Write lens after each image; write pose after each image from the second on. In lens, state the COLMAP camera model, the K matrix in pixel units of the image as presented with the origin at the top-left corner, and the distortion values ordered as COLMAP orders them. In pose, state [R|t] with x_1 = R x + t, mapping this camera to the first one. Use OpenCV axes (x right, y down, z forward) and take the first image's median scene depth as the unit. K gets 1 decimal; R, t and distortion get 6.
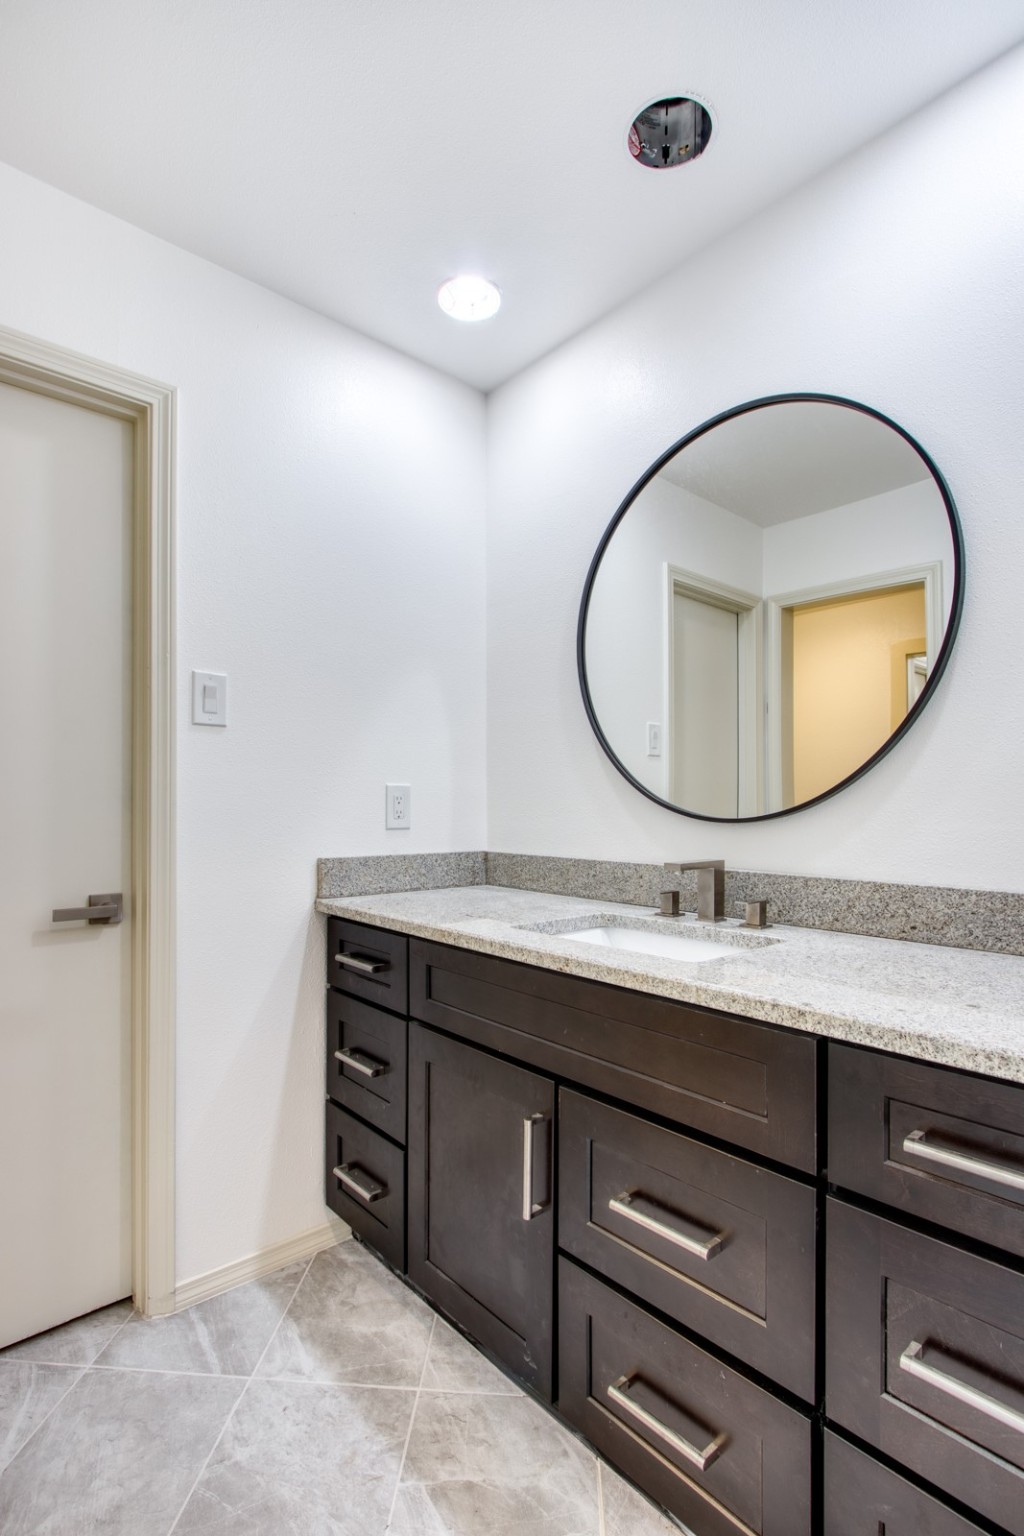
lens RADIAL K [[716.5, 0, 523.1], [0, 716.5, 784.0], [0, 0, 1]] dist [0.000039, 0.000537]
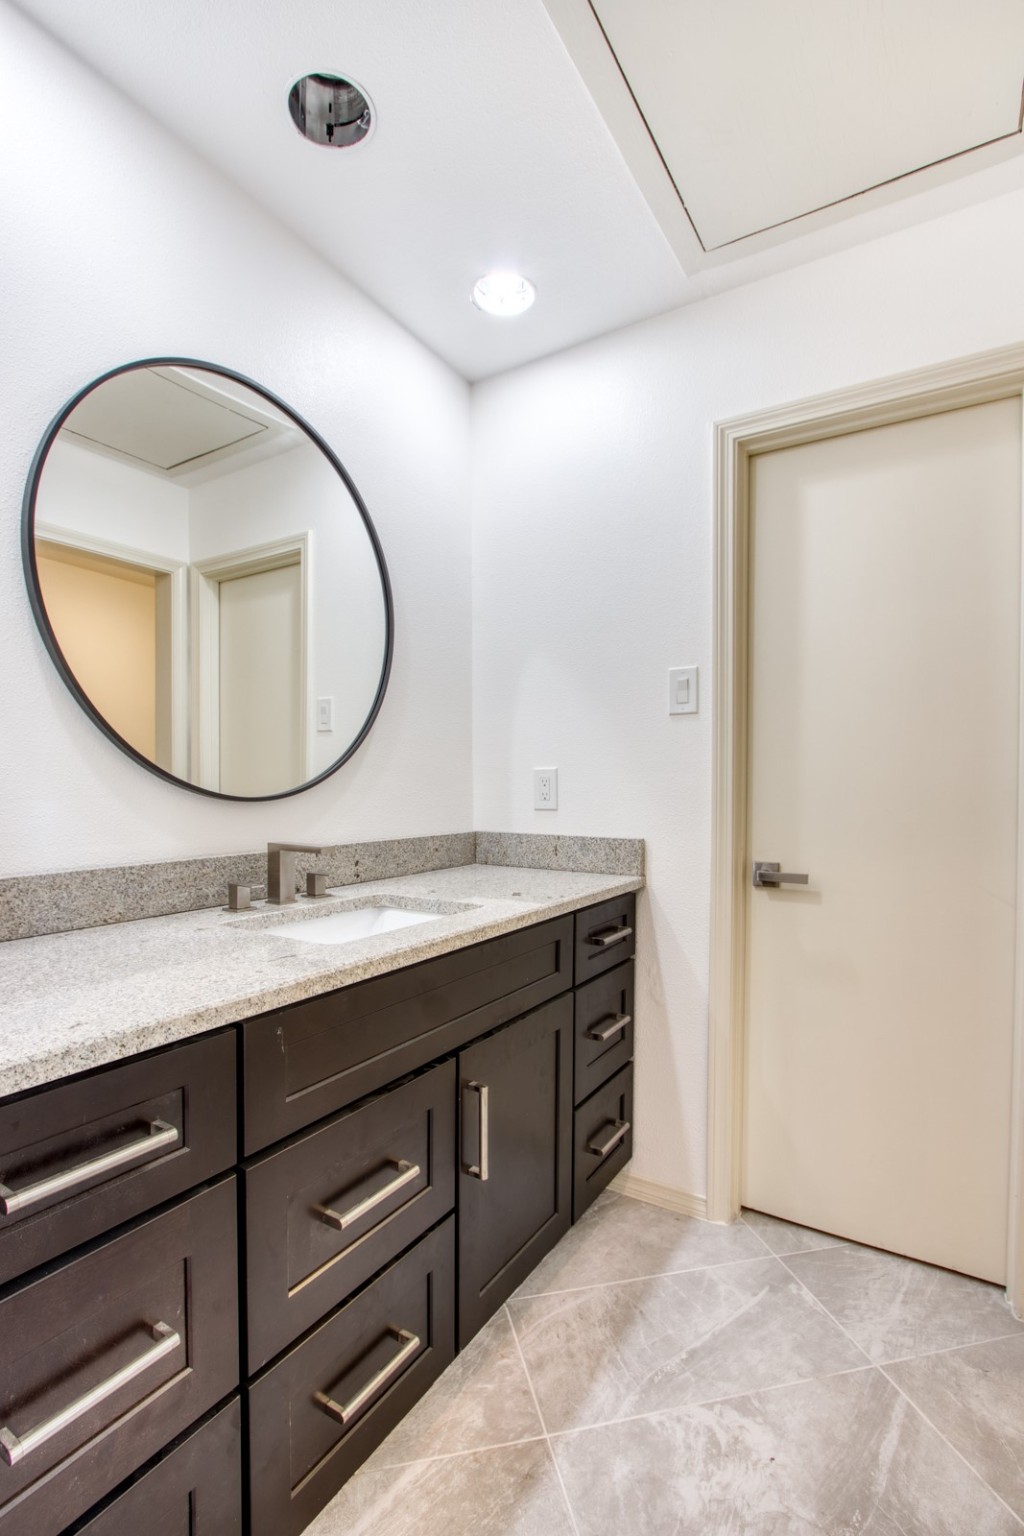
lens RADIAL K [[720.1, 0, 512.0], [0, 720.1, 768.0], [0, 0, 1]] dist [-0.011059, 0.000504]
pose [[-0.265266, 0.033187, 0.963604, -0.798252], [-0.015250, 0.999138, -0.038609, 0.055190], [-0.964055, -0.024937, -0.264532, 1.169168]]
